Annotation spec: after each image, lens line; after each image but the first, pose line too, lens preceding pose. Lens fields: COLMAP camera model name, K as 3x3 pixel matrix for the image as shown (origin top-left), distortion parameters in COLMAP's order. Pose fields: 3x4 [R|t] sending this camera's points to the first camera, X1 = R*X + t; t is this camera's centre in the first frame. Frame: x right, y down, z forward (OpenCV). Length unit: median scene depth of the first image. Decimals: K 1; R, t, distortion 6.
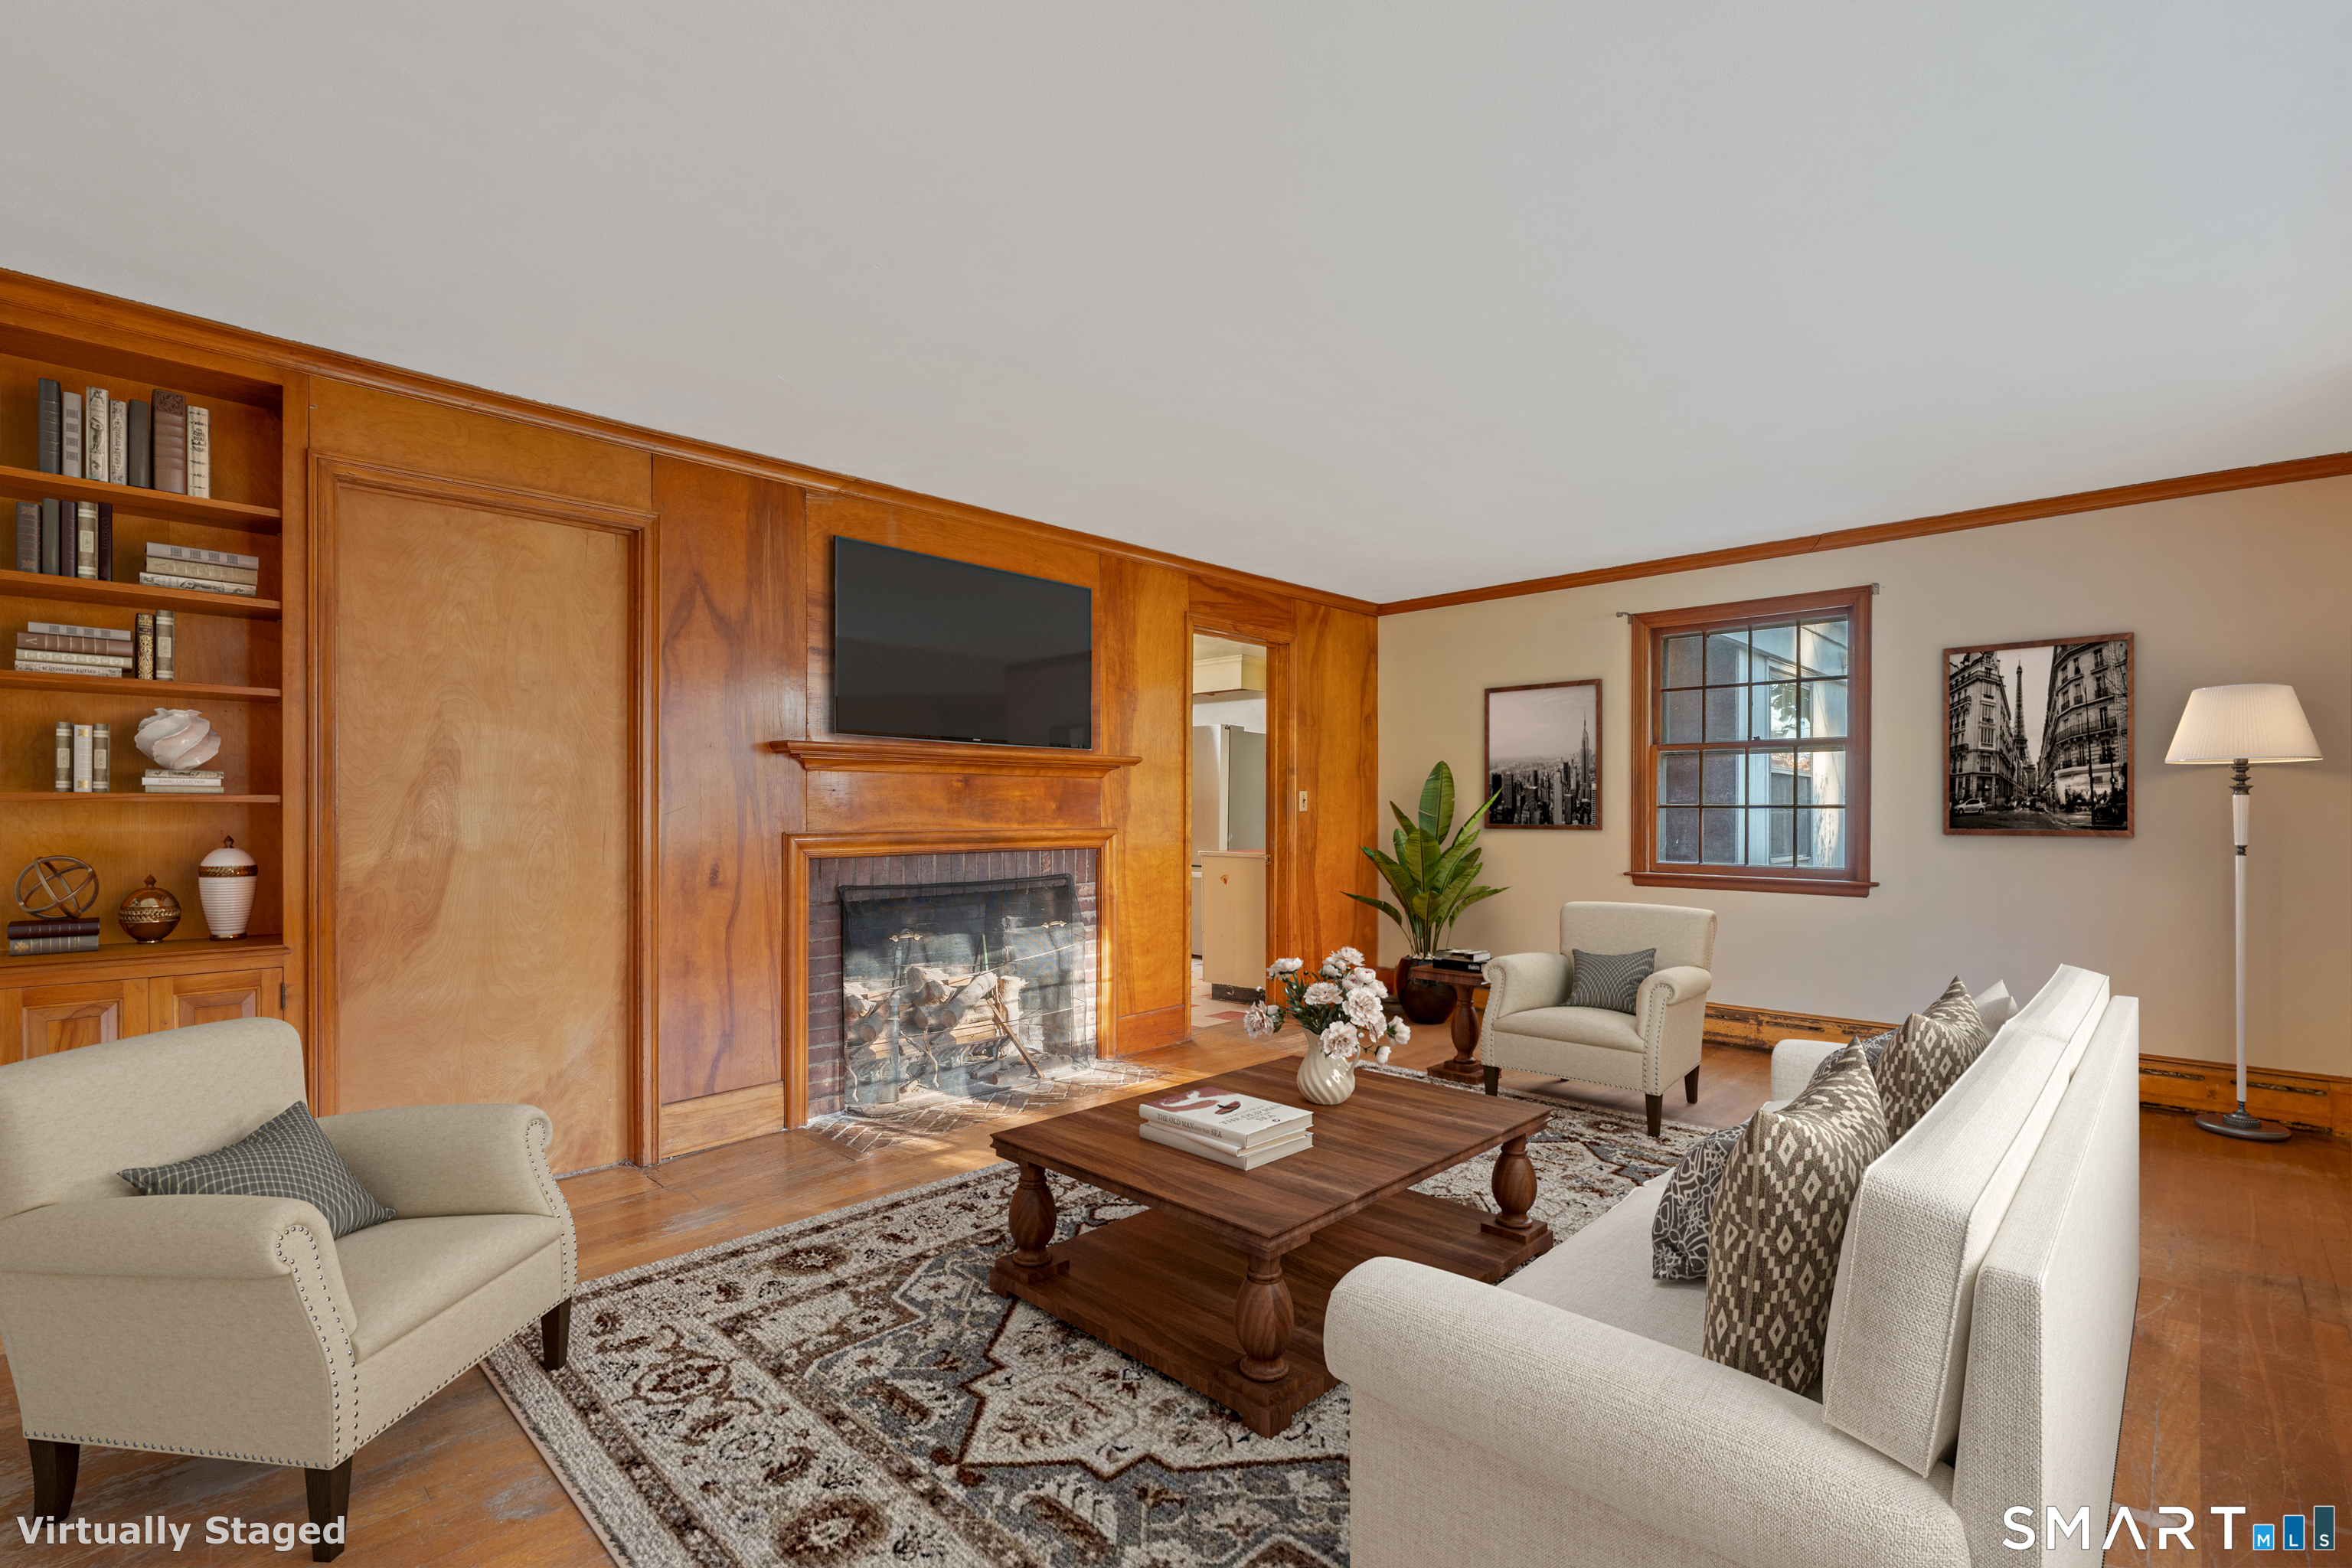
lens RADIAL K [[1075.7, 0, 1184.3], [0, 1075.7, 805.6], [0, 0, 1]] dist [-0.007175, 0.000698]
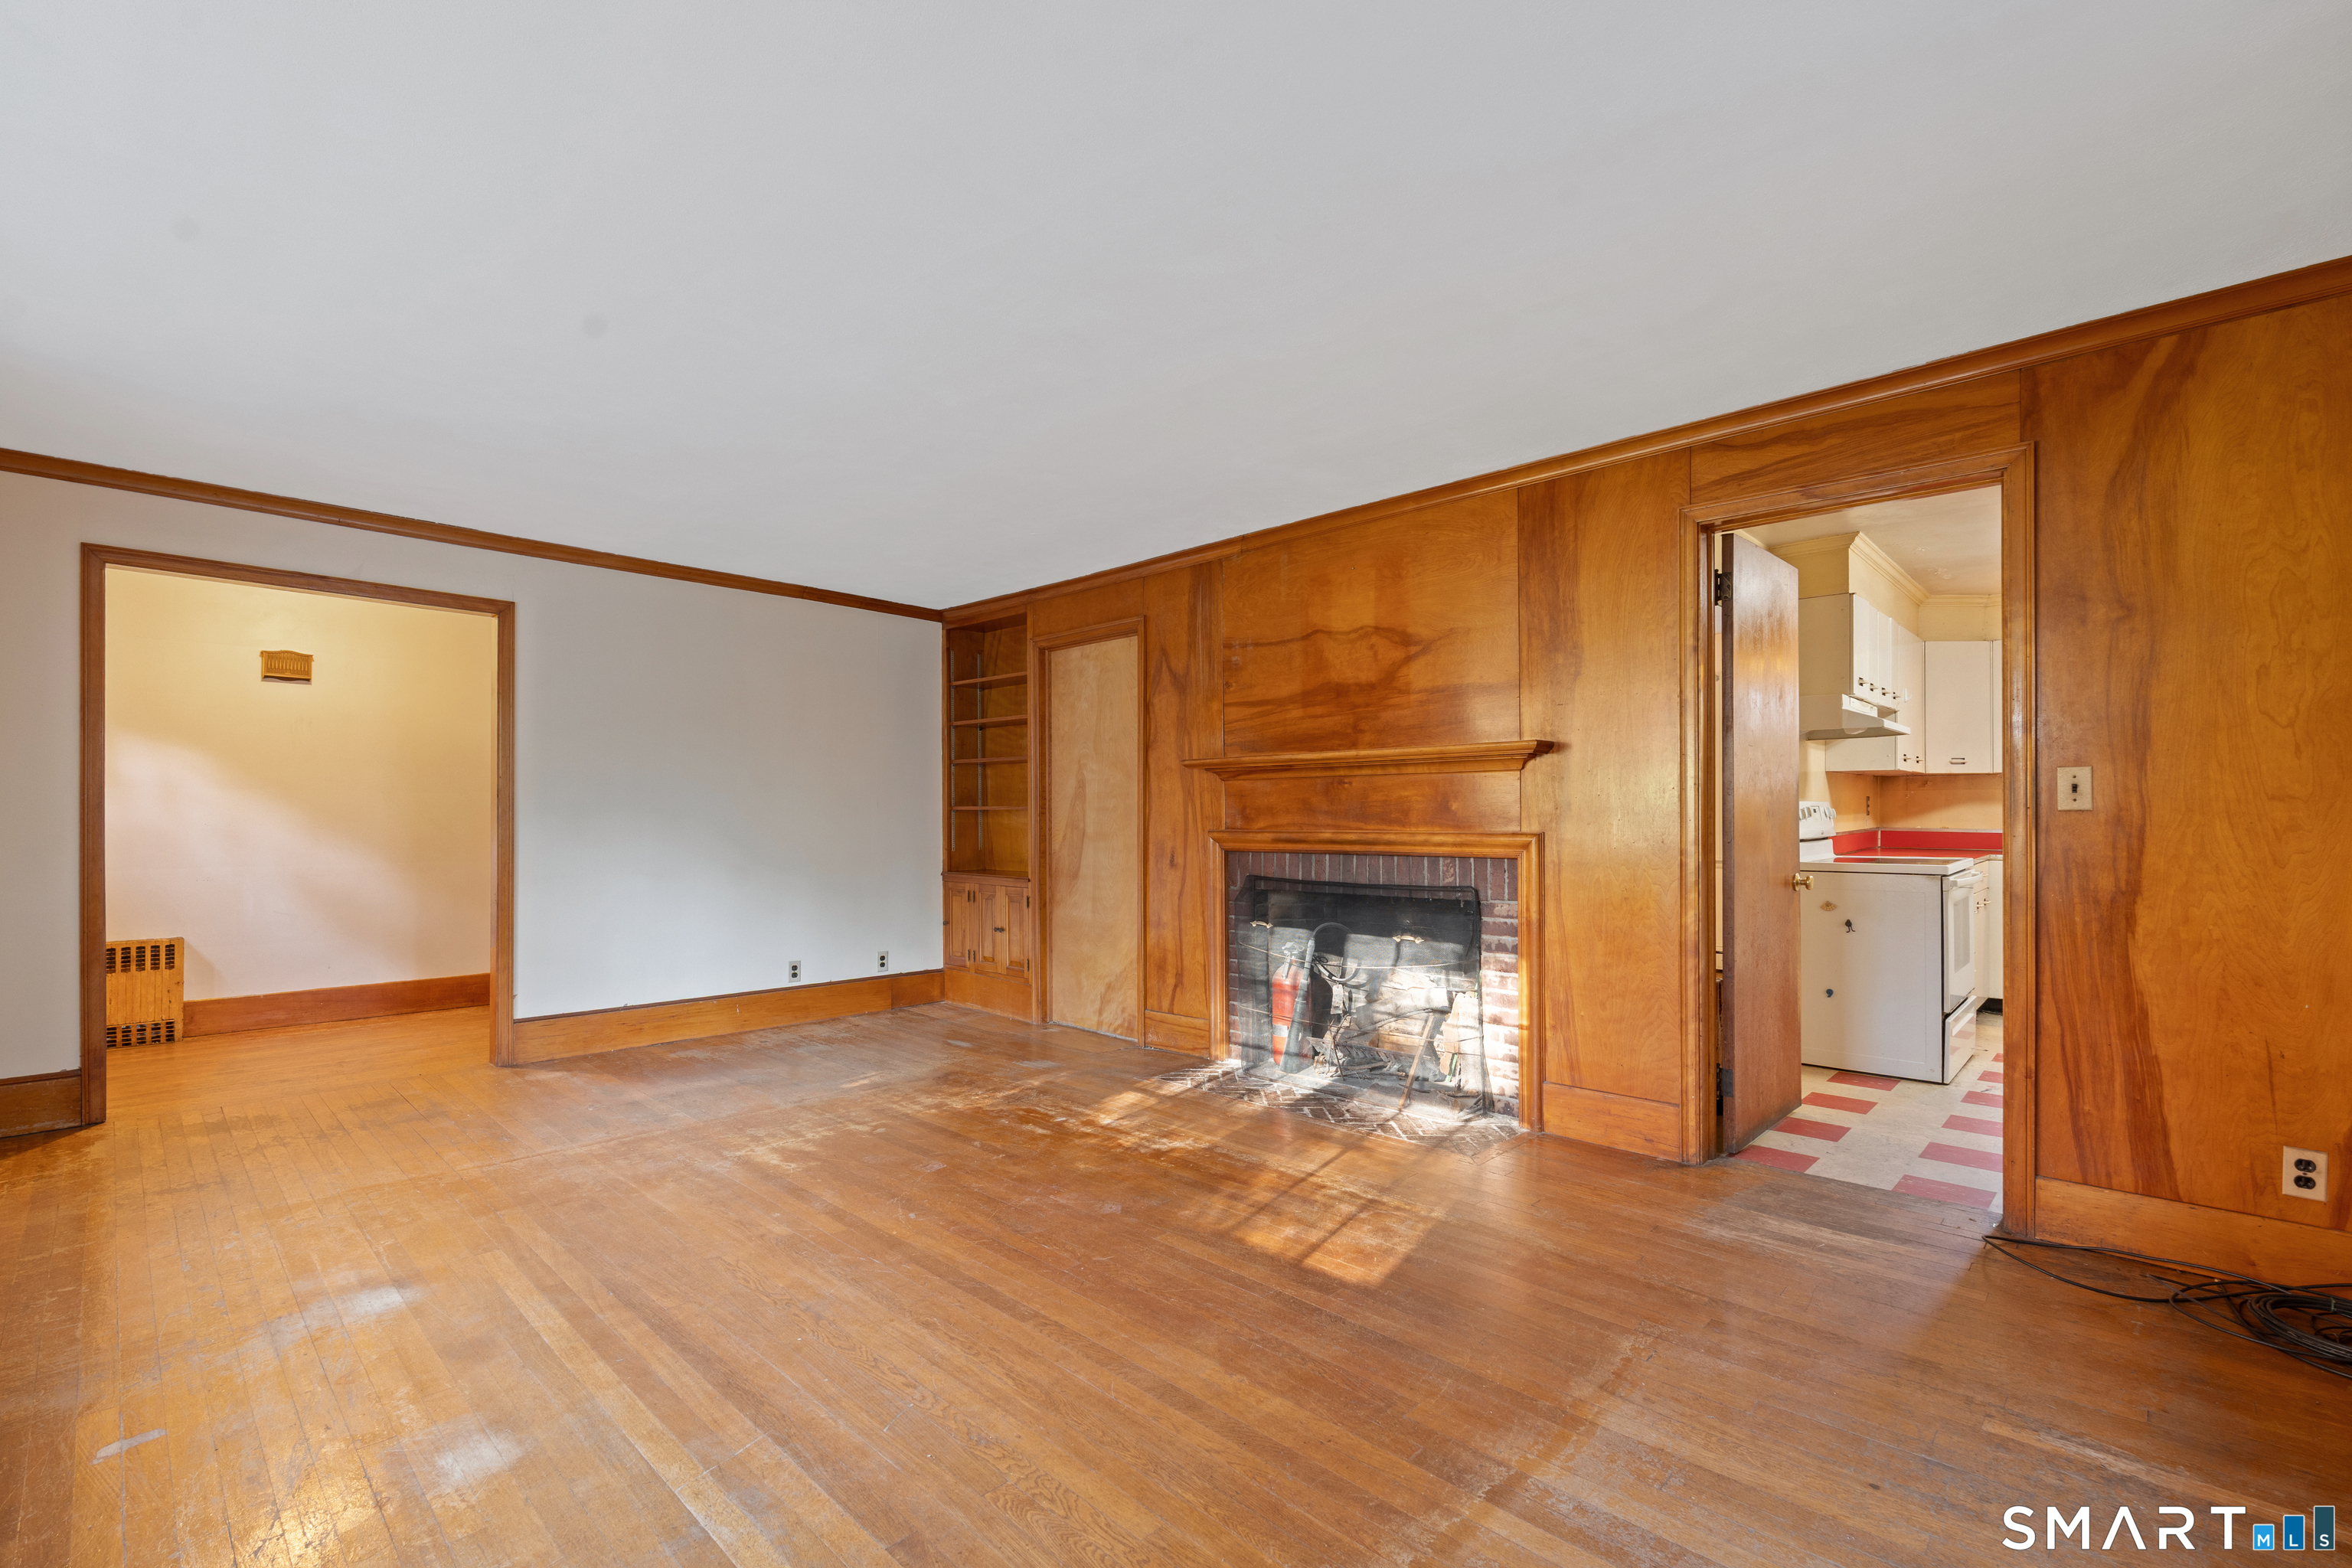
lens RADIAL K [[1075.7, 0, 1174.3], [0, 1075.7, 809.2], [0, 0, 1]] dist [-0.007175, 0.000698]
pose [[-0.022490, -0.005498, -0.999732, 0.669395], [0.003767, 0.999977, -0.005584, 0.005470], [0.999740, -0.003892, -0.022469, 0.710051]]
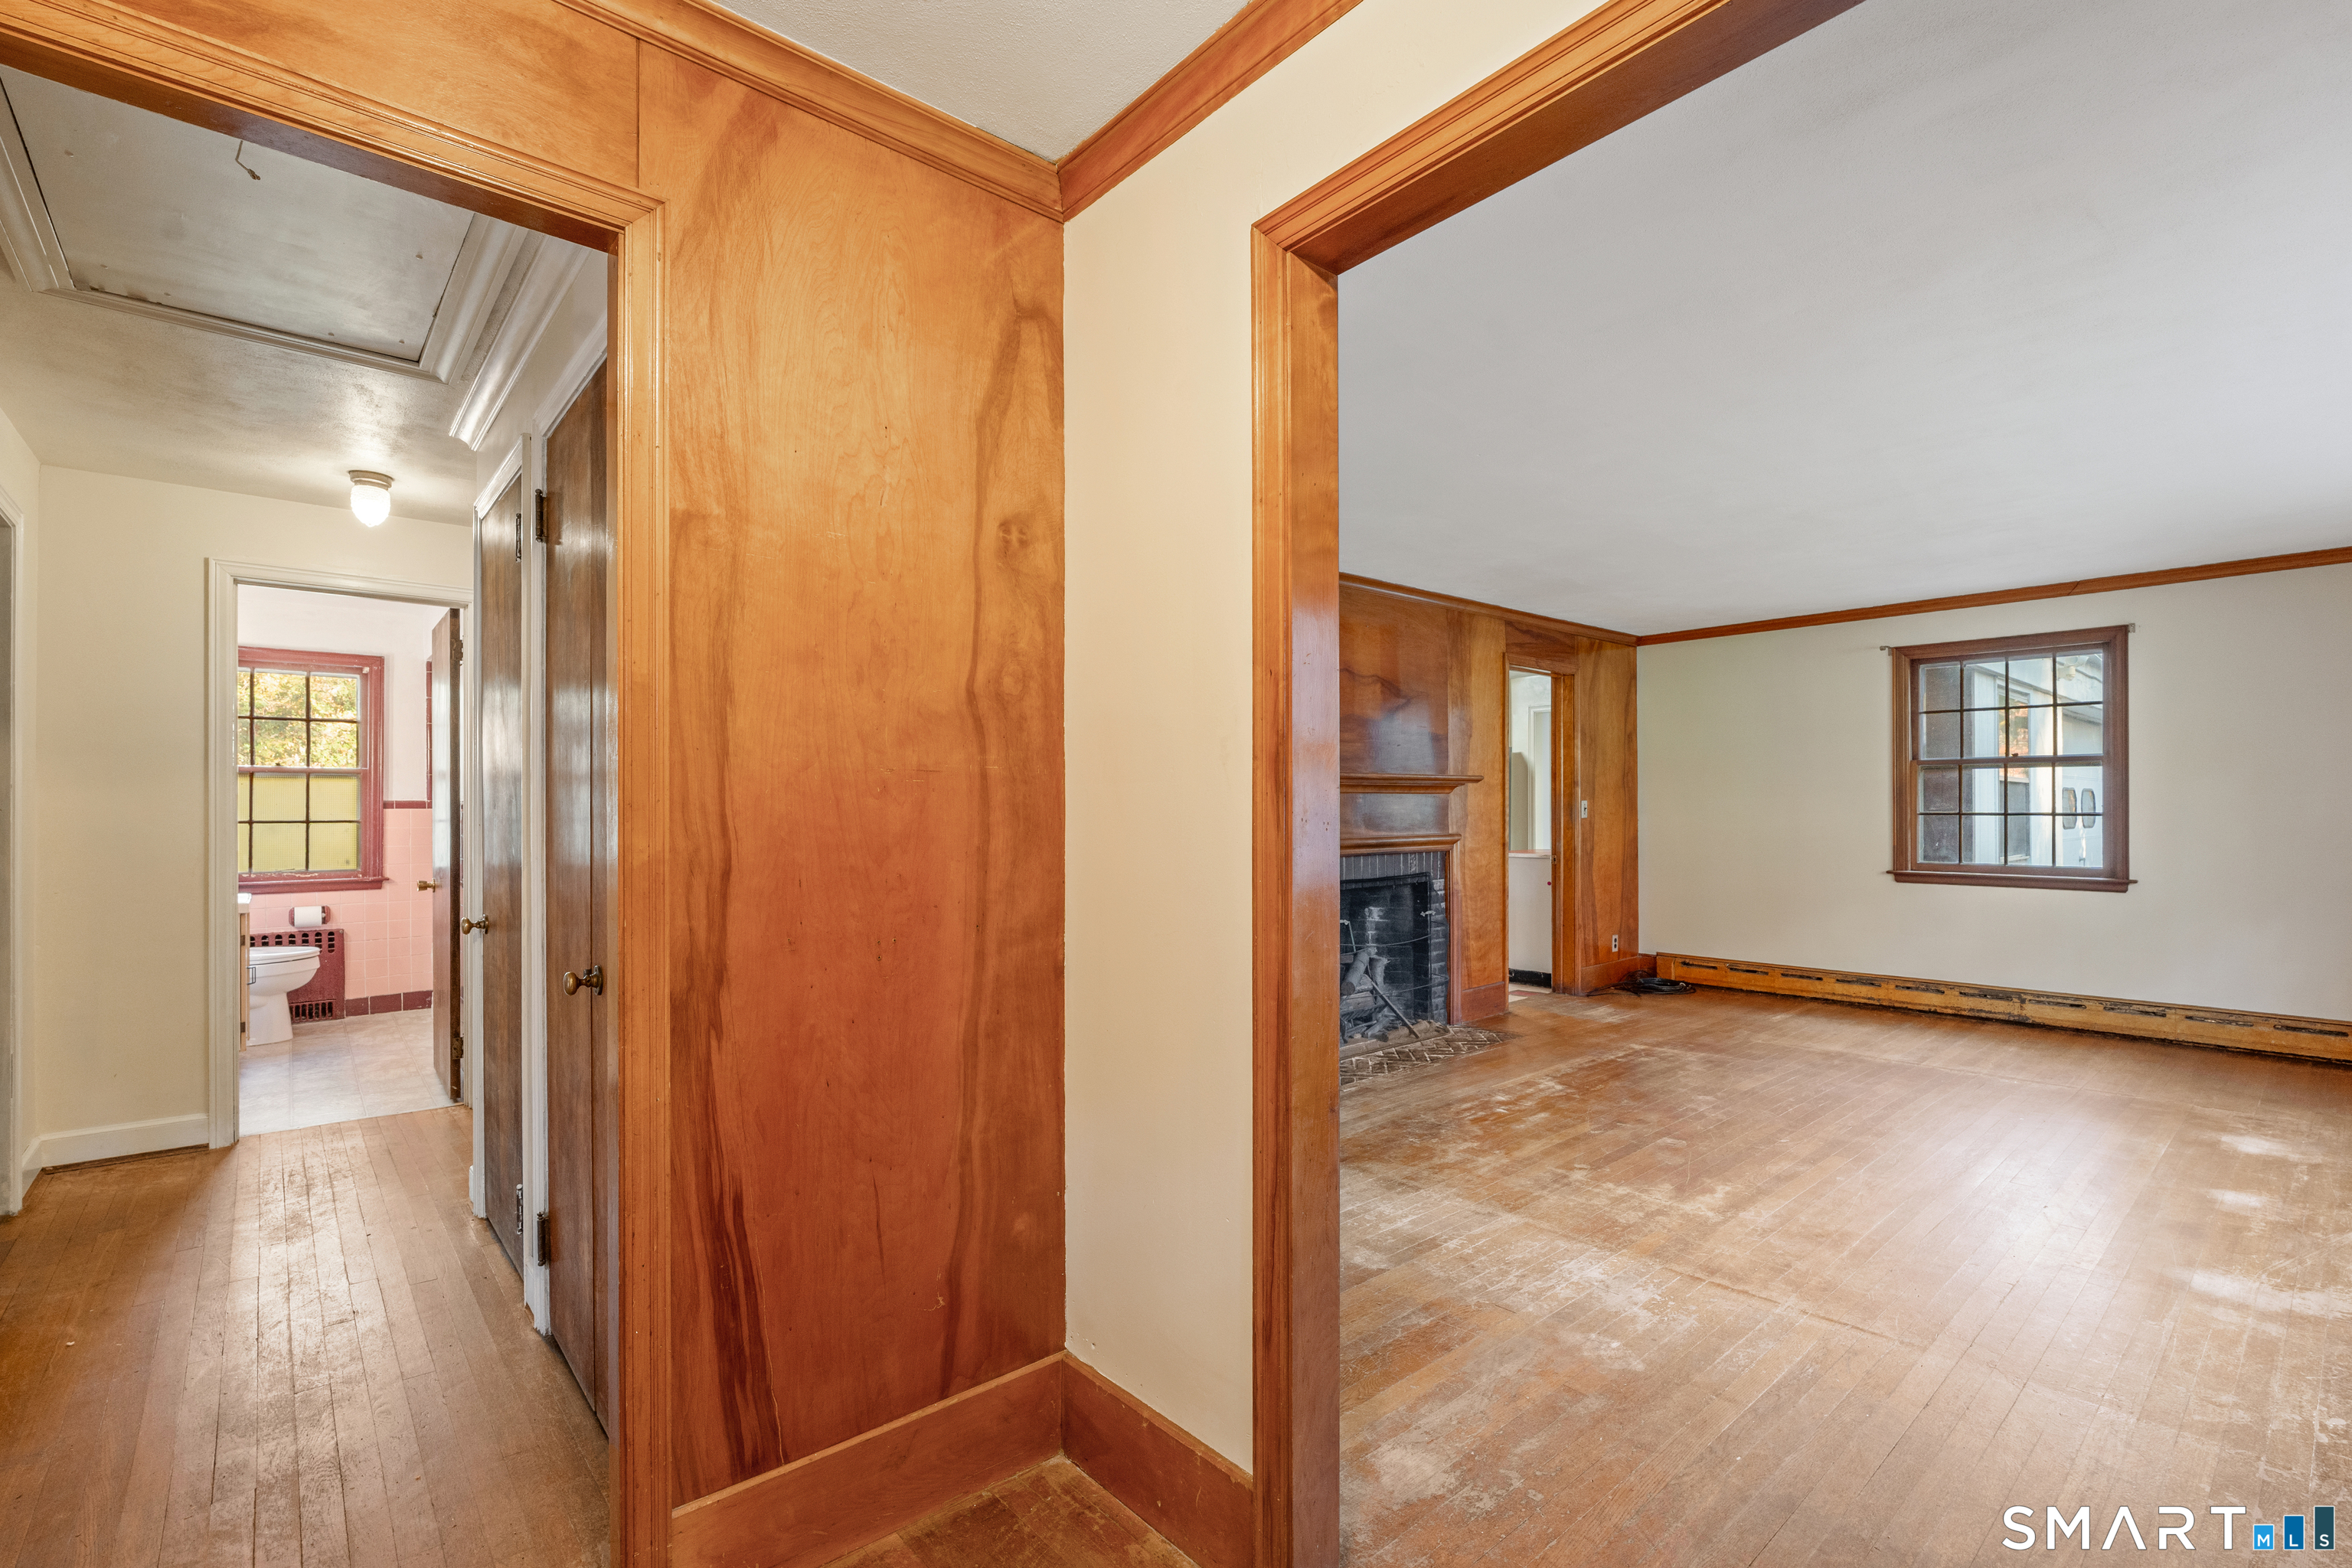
lens RADIAL K [[1075.7, 0, 1177.3], [0, 1075.7, 804.1], [0, 0, 1]] dist [-0.007175, 0.000698]
pose [[0.996542, -0.004184, -0.082980, -0.262641], [0.004179, 0.999991, -0.000235, -0.013319], [0.082980, -0.000113, 0.996551, -0.217453]]
